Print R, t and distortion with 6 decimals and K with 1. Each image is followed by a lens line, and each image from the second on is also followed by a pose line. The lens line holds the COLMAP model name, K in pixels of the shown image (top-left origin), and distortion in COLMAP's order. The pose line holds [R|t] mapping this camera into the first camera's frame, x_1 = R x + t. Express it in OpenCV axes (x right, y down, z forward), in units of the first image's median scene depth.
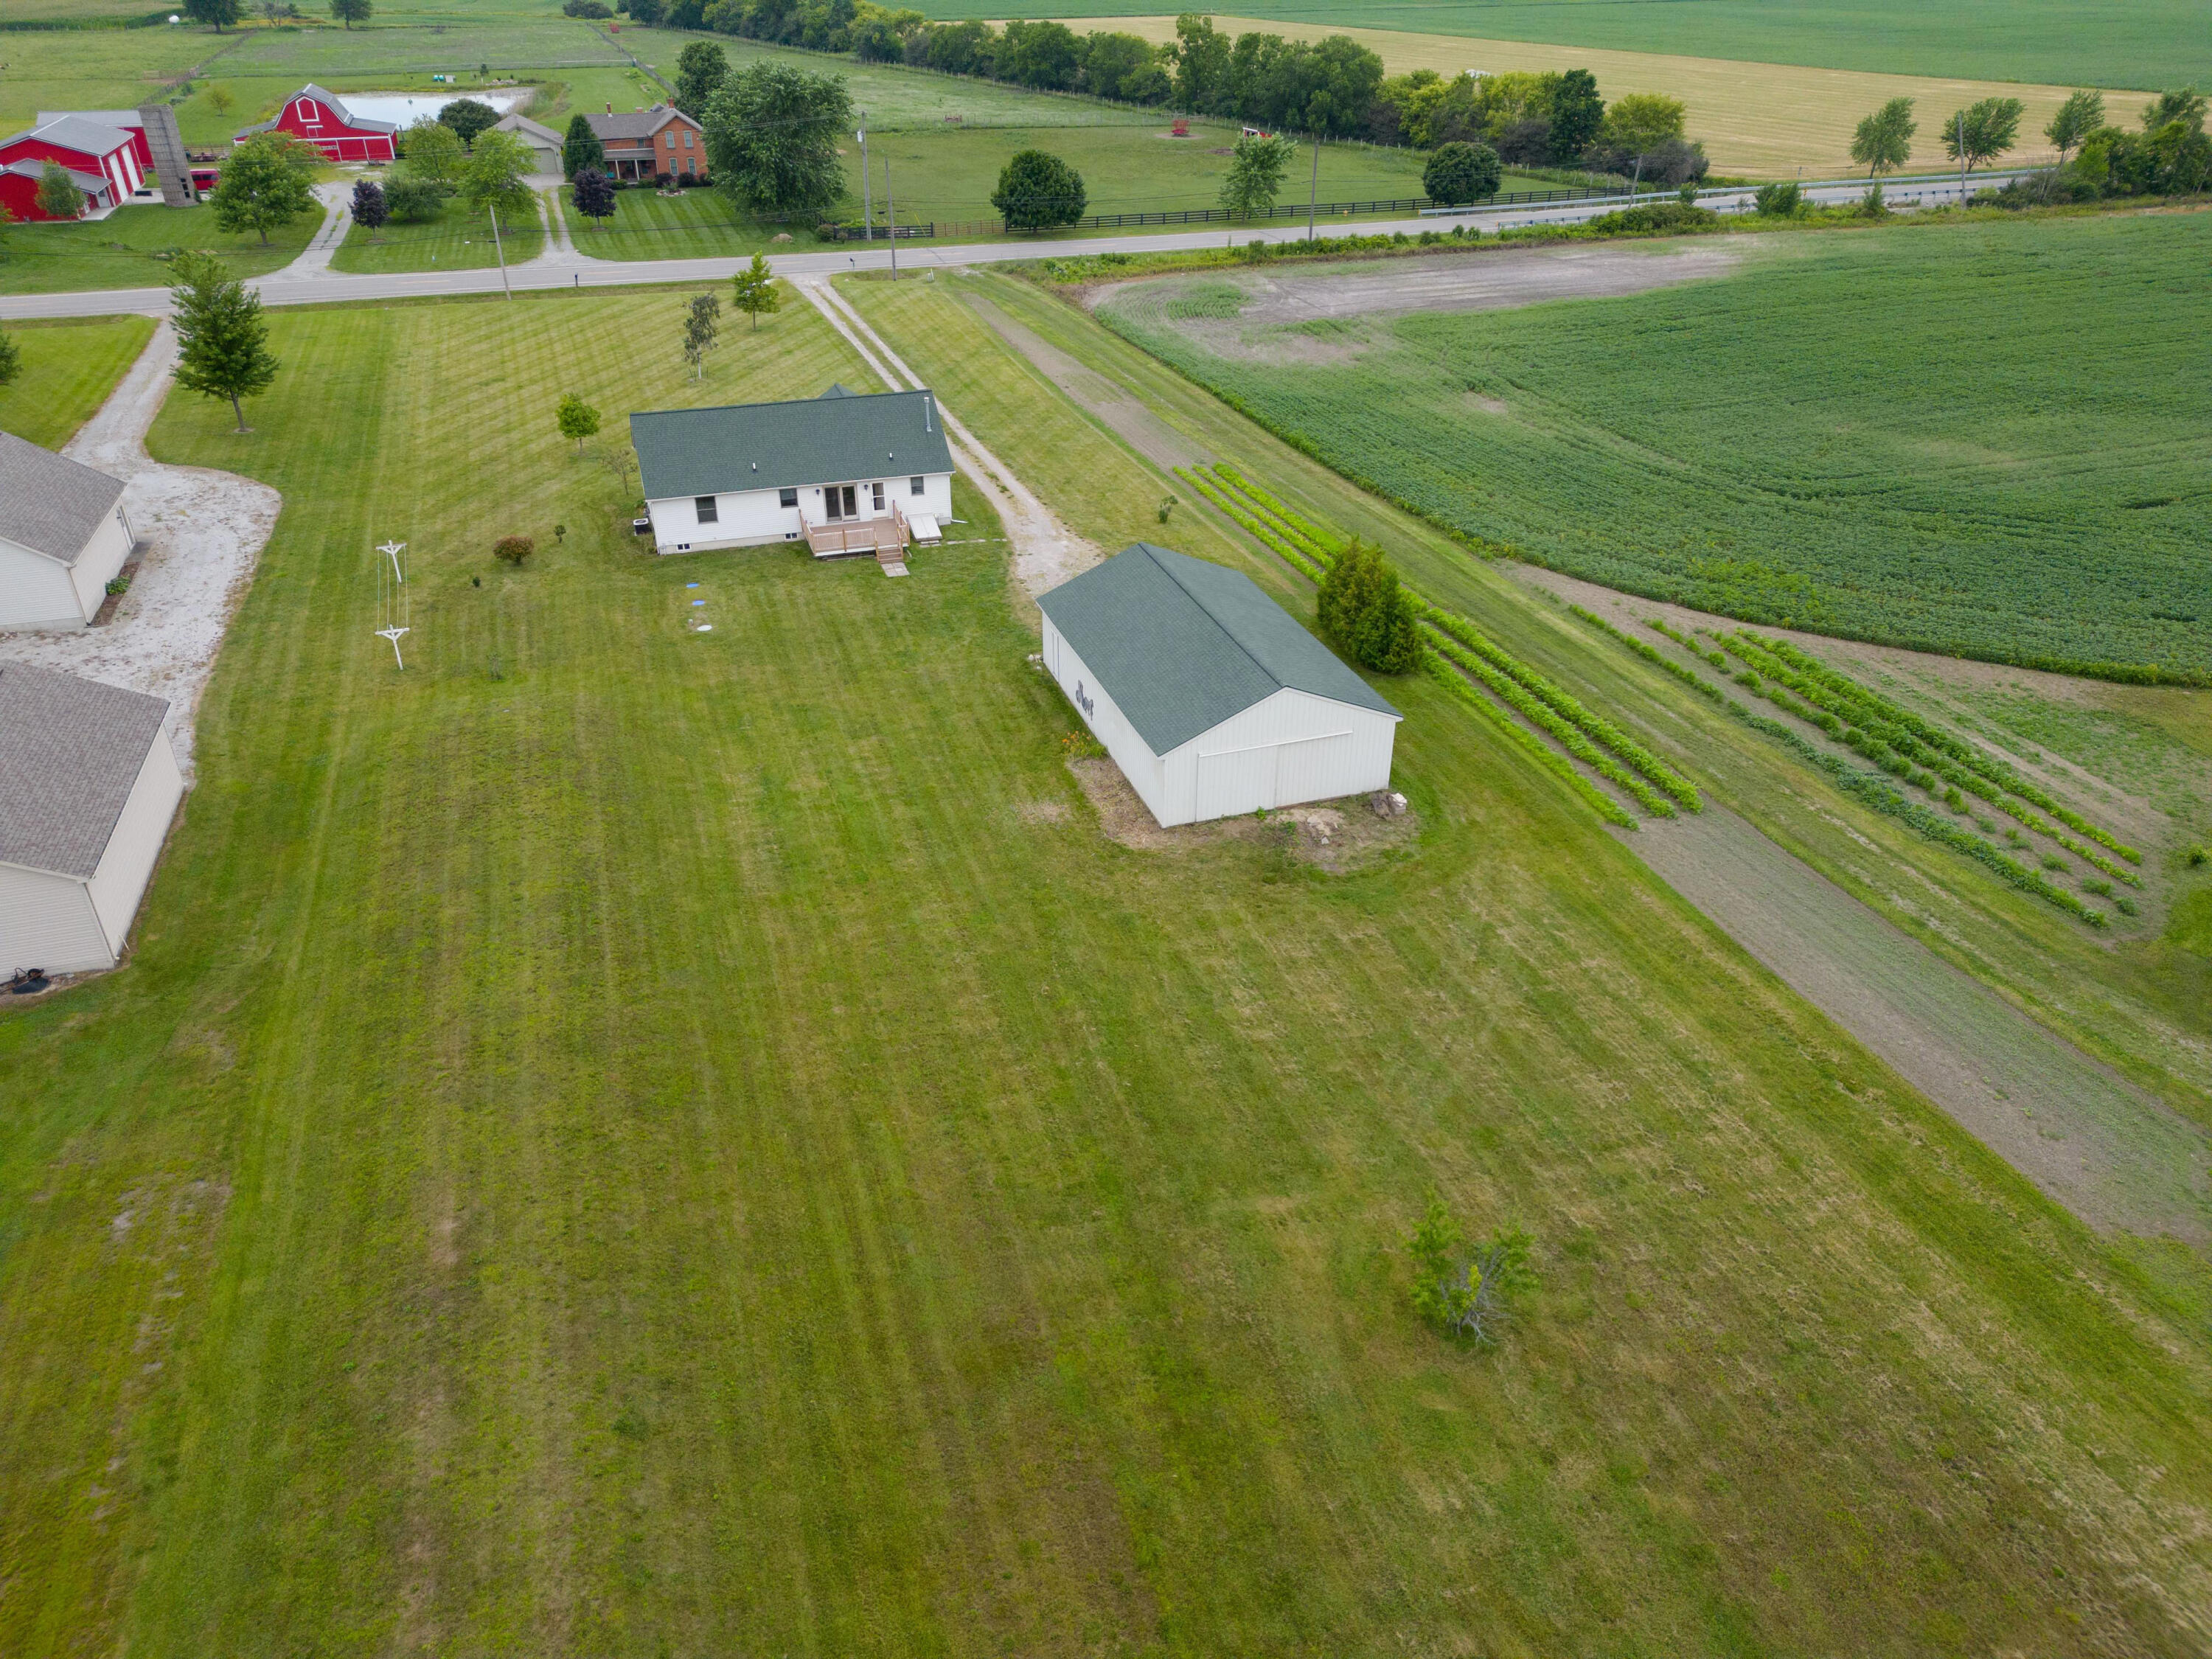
lens RADIAL K [[1545.0, 0, 1099.6], [0, 1545.0, 827.8], [0, 0, 1]] dist [0.077780, -0.079436]
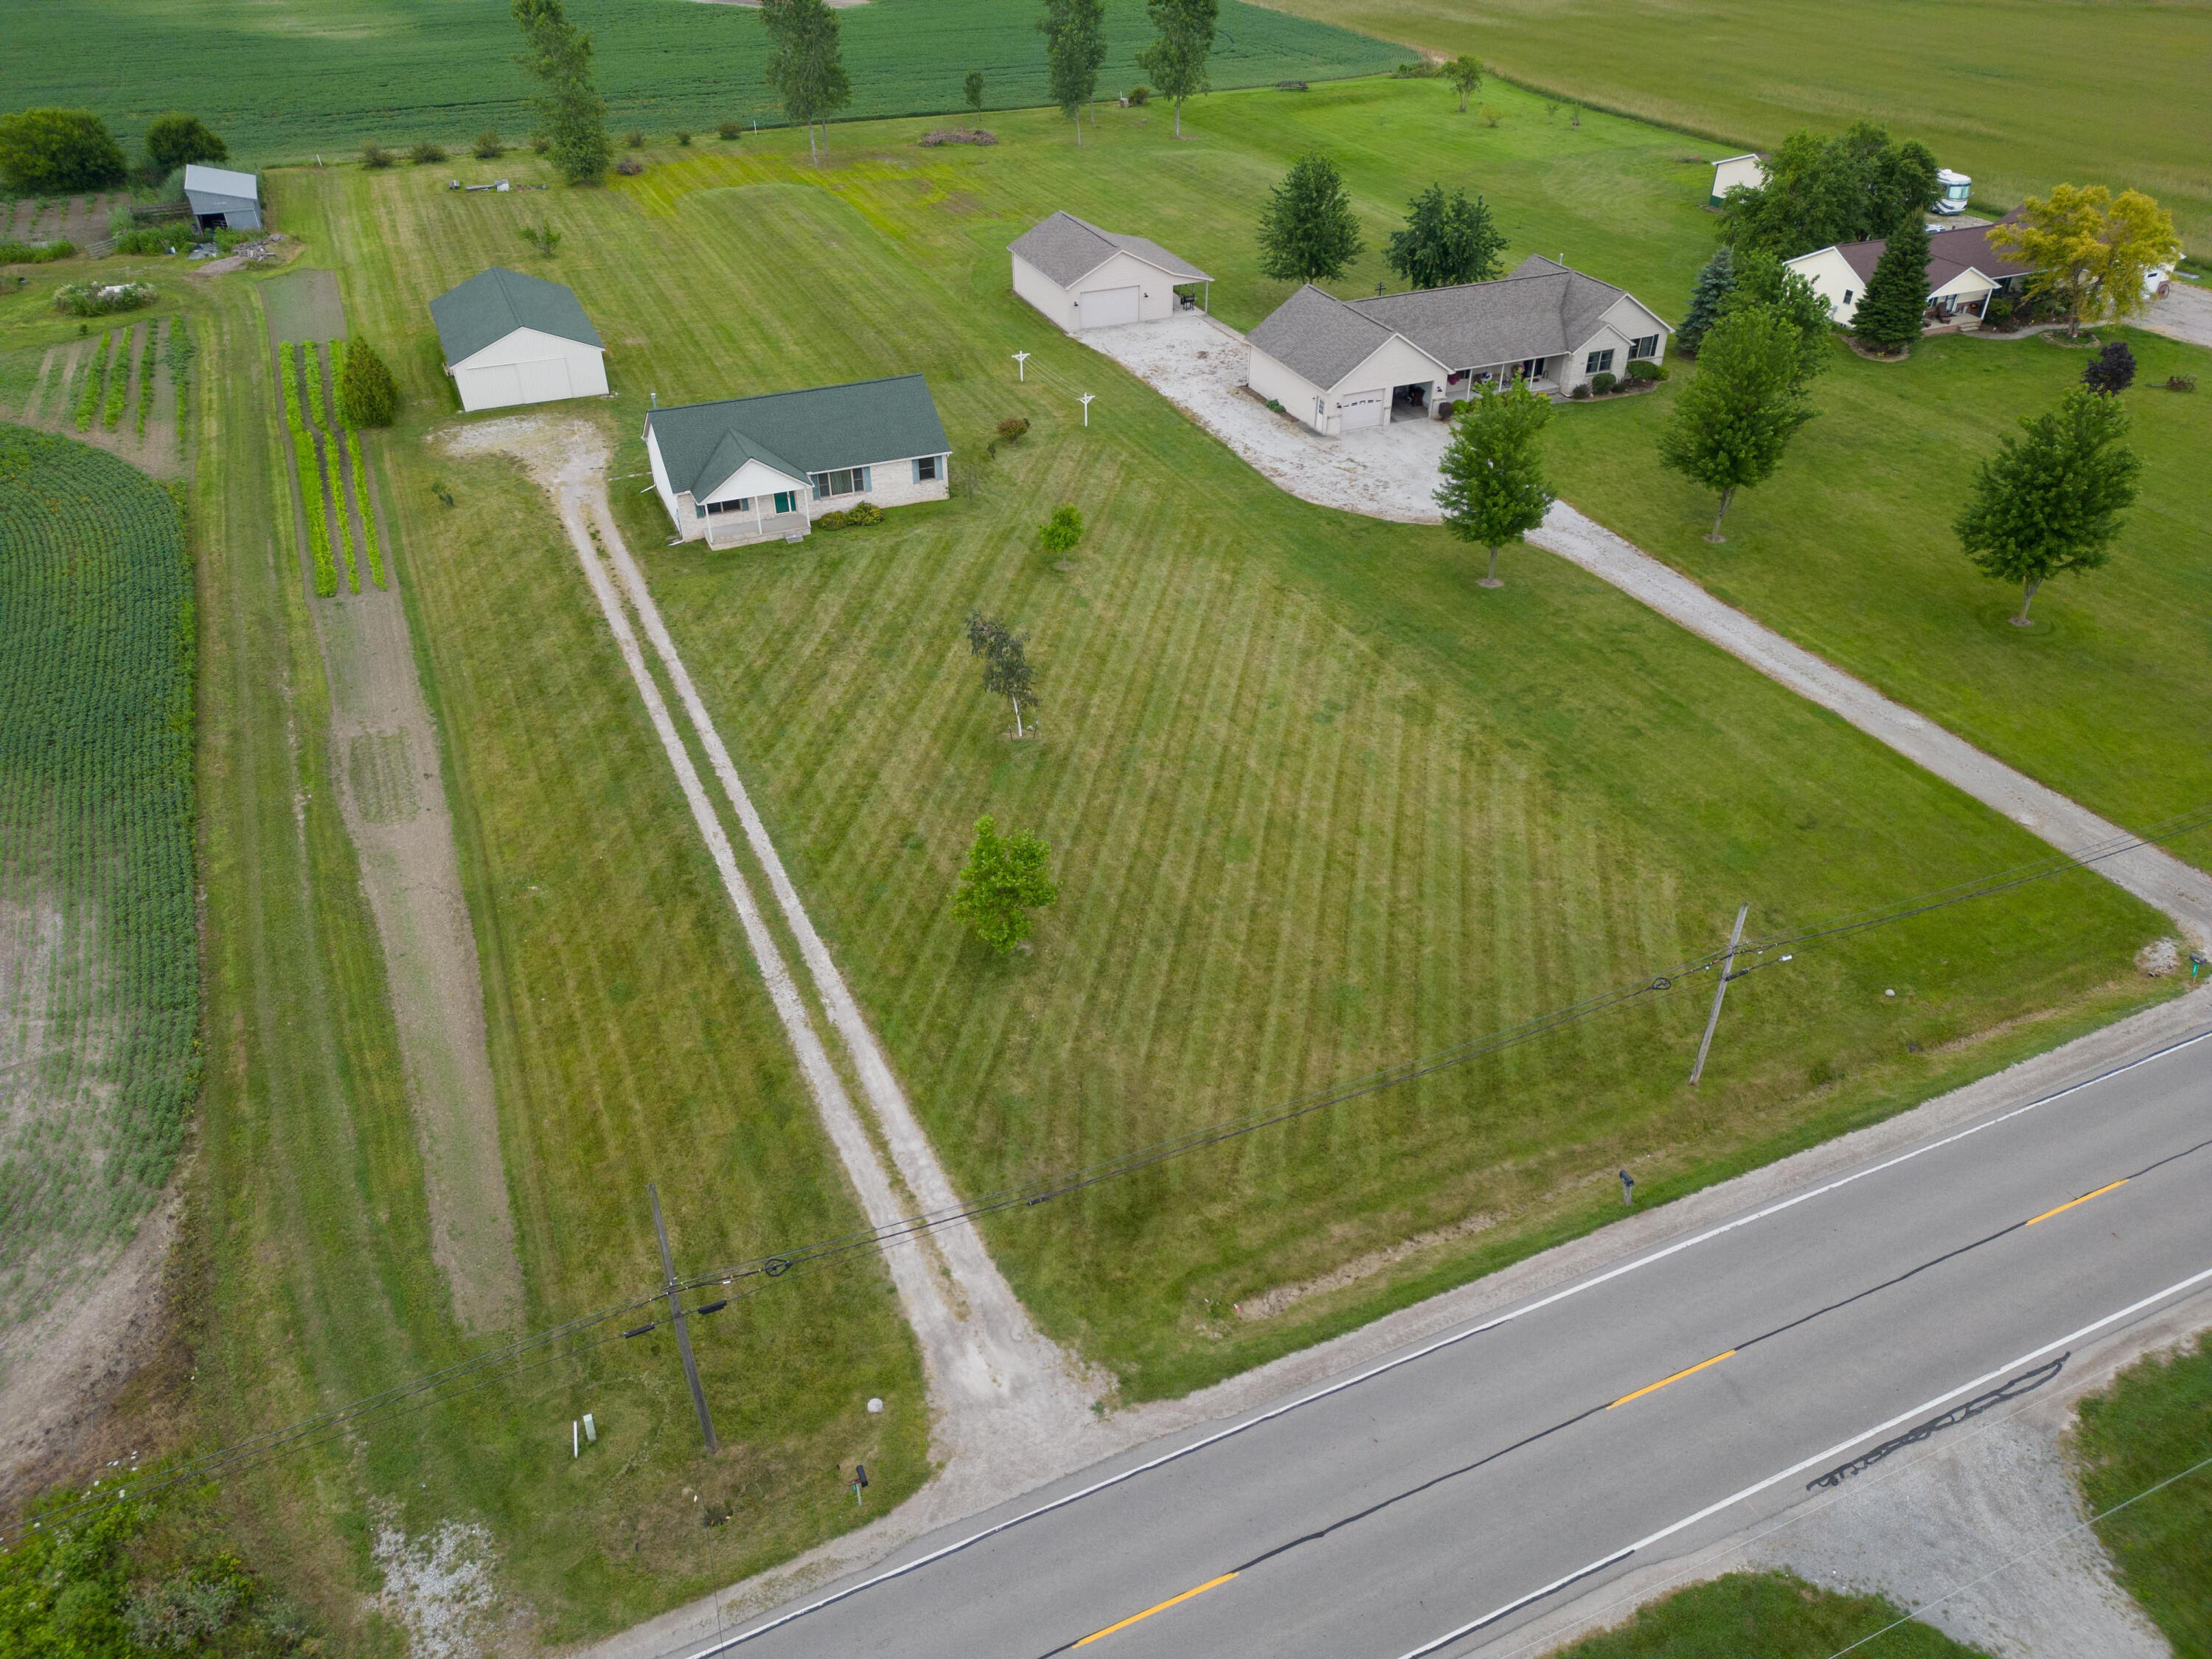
lens RADIAL K [[1550.3, 0, 1101.0], [0, 1550.3, 825.1], [0, 0, 1]] dist [0.064089, -0.059373]
pose [[-0.995668, 0.053200, -0.076261, -0.317008], [-0.047206, 0.417395, 0.907498, -1.132058], [0.080110, 0.907166, -0.413076, 1.727027]]
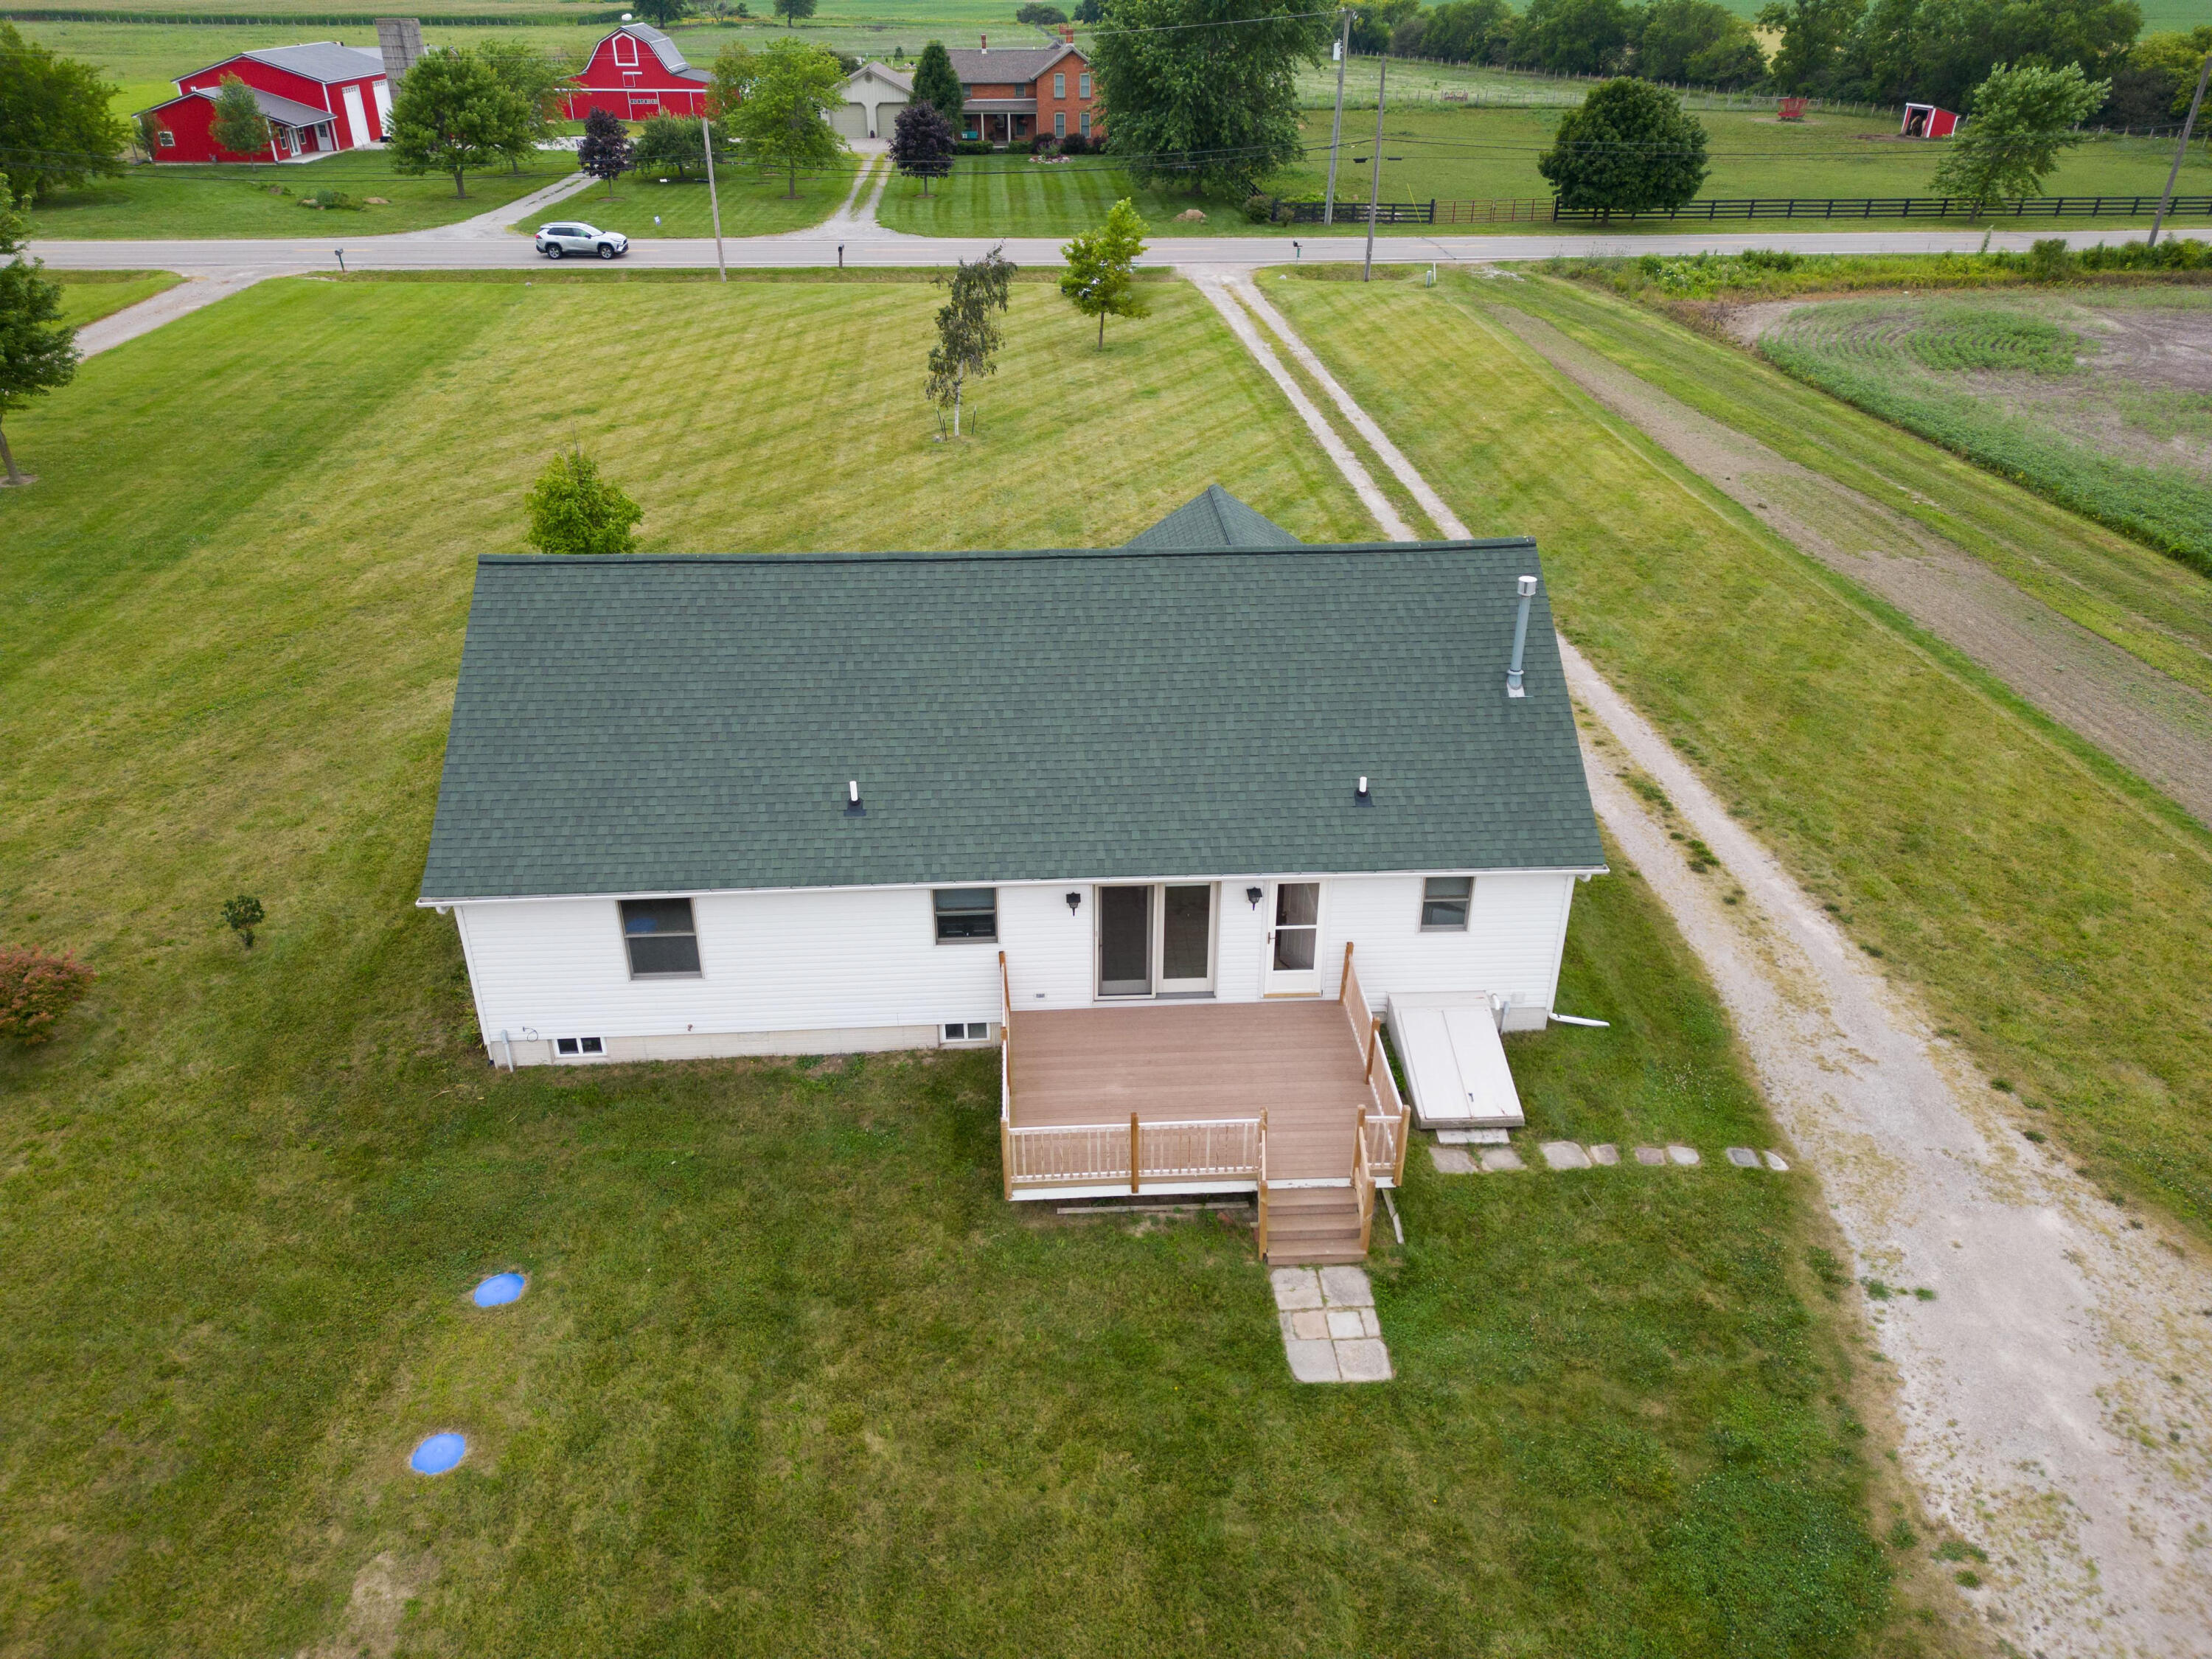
lens RADIAL K [[1545.0, 0, 1099.6], [0, 1545.0, 827.8], [0, 0, 1]] dist [0.077780, -0.079436]
pose [[0.964615, 0.127116, -0.230998, -0.114882], [-0.134213, 0.990836, -0.015206, -0.220515], [0.226948, 0.045671, 0.972835, 0.727032]]
